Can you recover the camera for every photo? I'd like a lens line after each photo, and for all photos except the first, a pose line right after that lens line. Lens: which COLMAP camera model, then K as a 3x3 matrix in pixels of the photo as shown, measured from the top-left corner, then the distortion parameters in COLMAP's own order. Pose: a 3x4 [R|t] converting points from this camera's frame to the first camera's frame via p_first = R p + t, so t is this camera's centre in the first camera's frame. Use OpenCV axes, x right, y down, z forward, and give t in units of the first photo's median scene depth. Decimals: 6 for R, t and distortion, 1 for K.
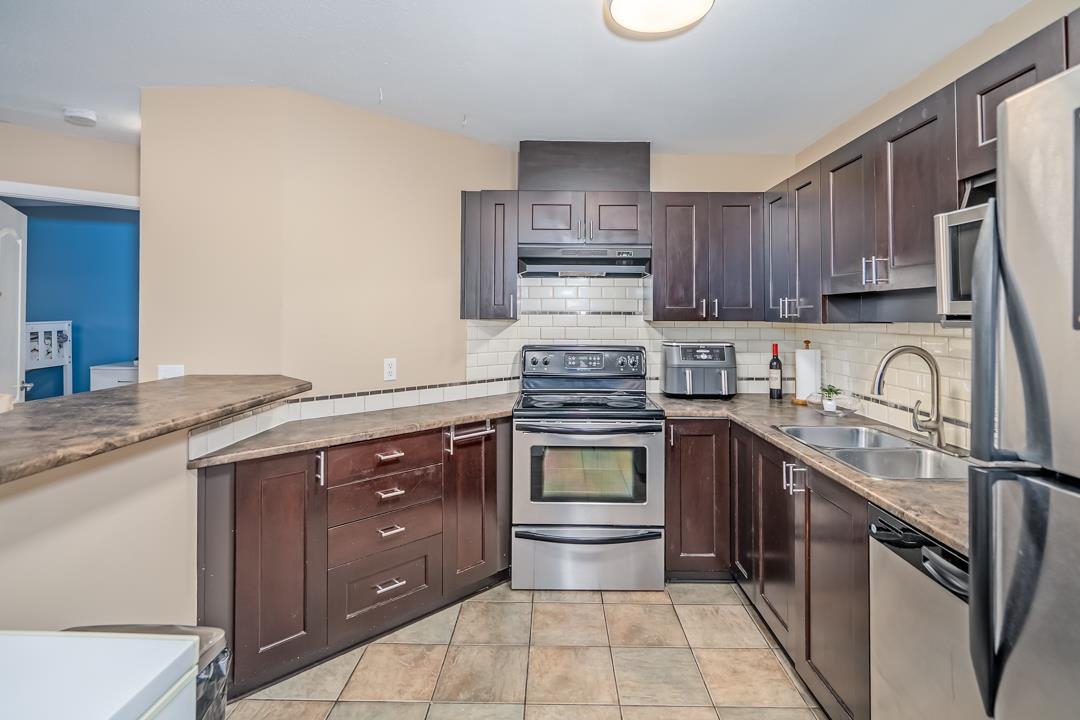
lens RADIAL K [[521.0, 0, 550.5], [0, 521.0, 298.4], [0, 0, 1]] dist [-0.003491, 0.000572]
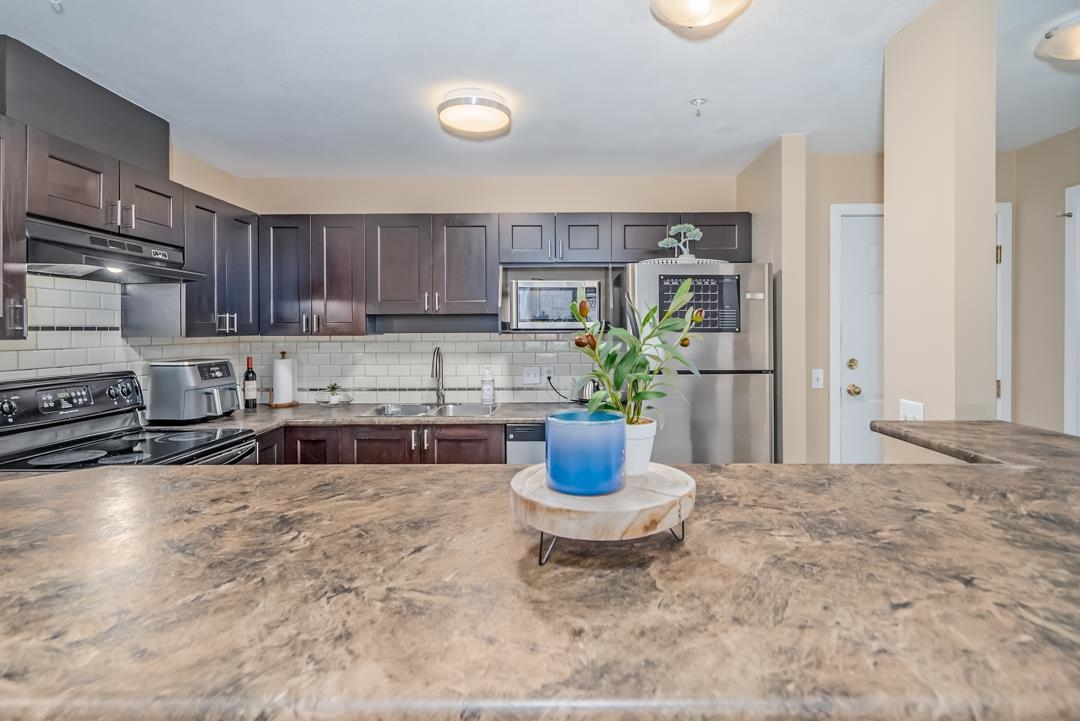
lens RADIAL K [[520.6, 0, 552.9], [0, 520.6, 306.9], [0, 0, 1]] dist [0.001968, 0.000793]
pose [[0.023324, 0.038494, 0.998987, -0.736952], [-0.027136, 0.998915, -0.037857, 0.010647], [-0.999360, -0.026225, 0.024343, 0.428741]]
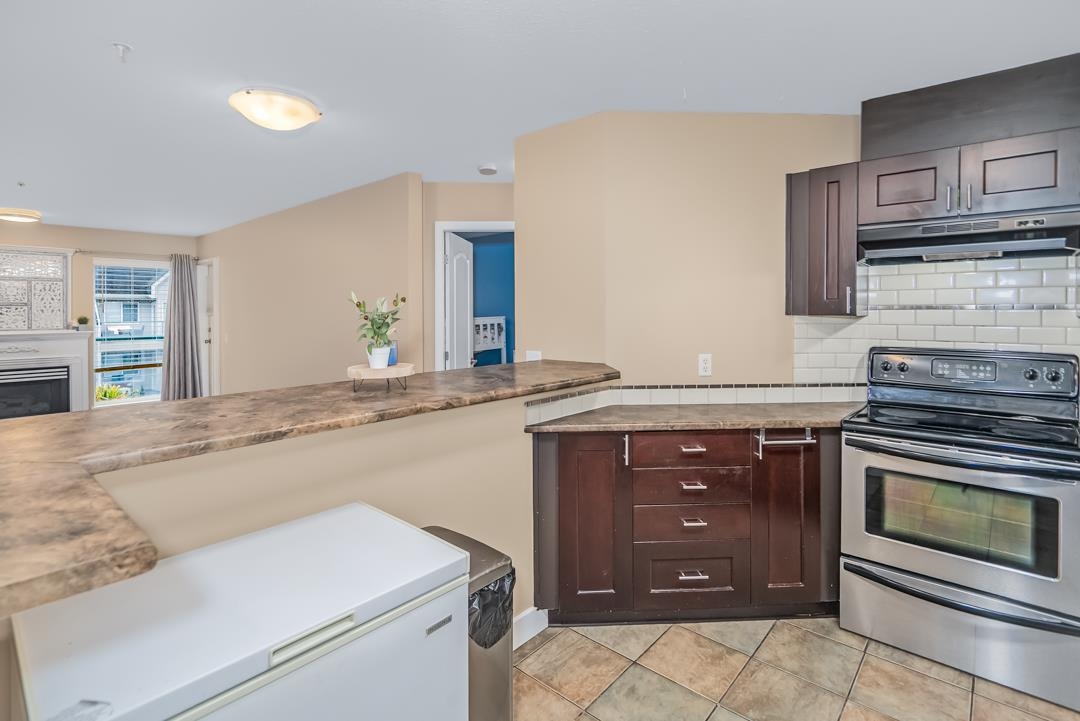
lens RADIAL K [[520.6, 0, 552.9], [0, 520.6, 306.9], [0, 0, 1]] dist [0.001968, 0.000793]
pose [[0.766902, -0.010067, -0.641686, 0.114037], [0.025282, 0.999575, 0.014534, 0.001794], [0.641267, -0.027369, 0.766830, 0.042144]]
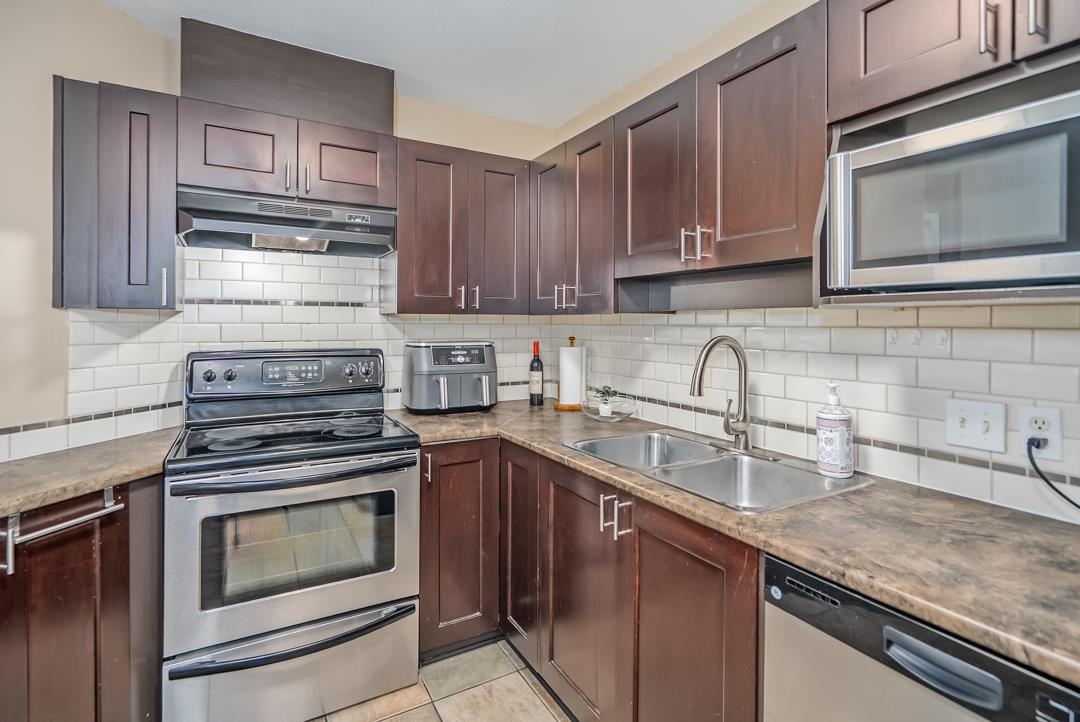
lens RADIAL K [[522.7, 0, 527.6], [0, 522.7, 325.1], [0, 0, 1]] dist [-0.000006, 0.000640]
pose [[0.872580, -0.003185, 0.488461, -0.003755], [-0.015752, 0.999275, 0.034655, 0.035768], [-0.488217, -0.037933, 0.871897, 0.302531]]
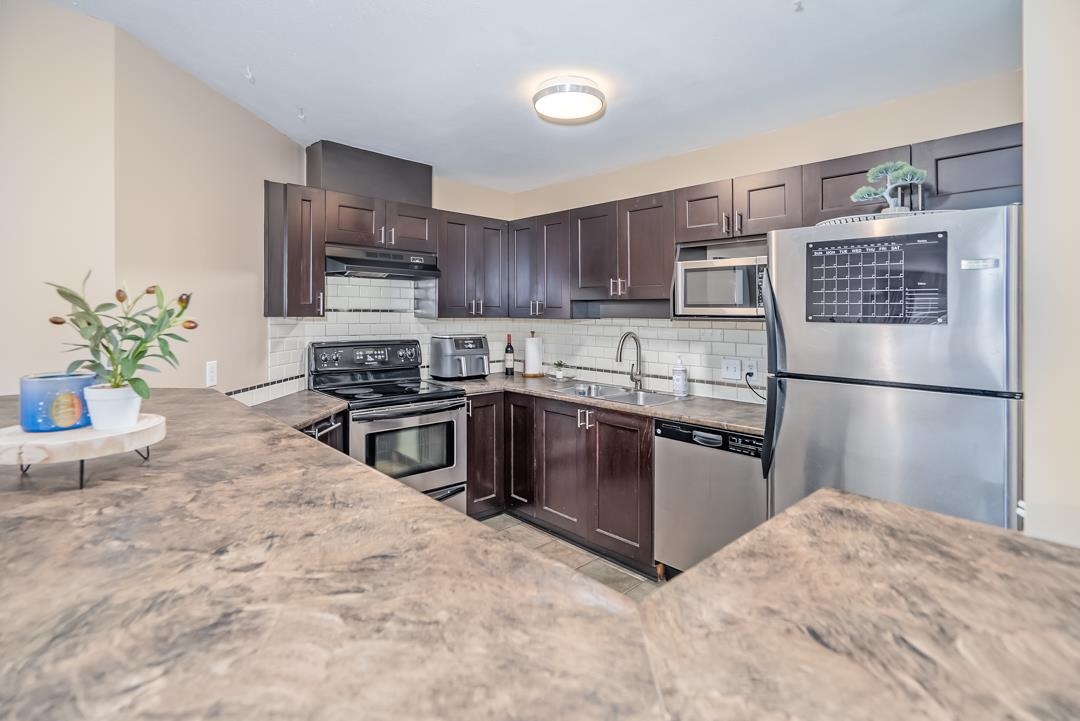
lens RADIAL K [[509.3, 0, 532.0], [0, 509.3, 294.0], [0, 0, 1]] dist [0.000328, 0.000269]
pose [[0.734815, 0.028349, 0.677675, -0.499380], [-0.027289, 0.999553, -0.012224, -0.003341], [-0.677719, -0.009511, 0.735260, -0.006604]]
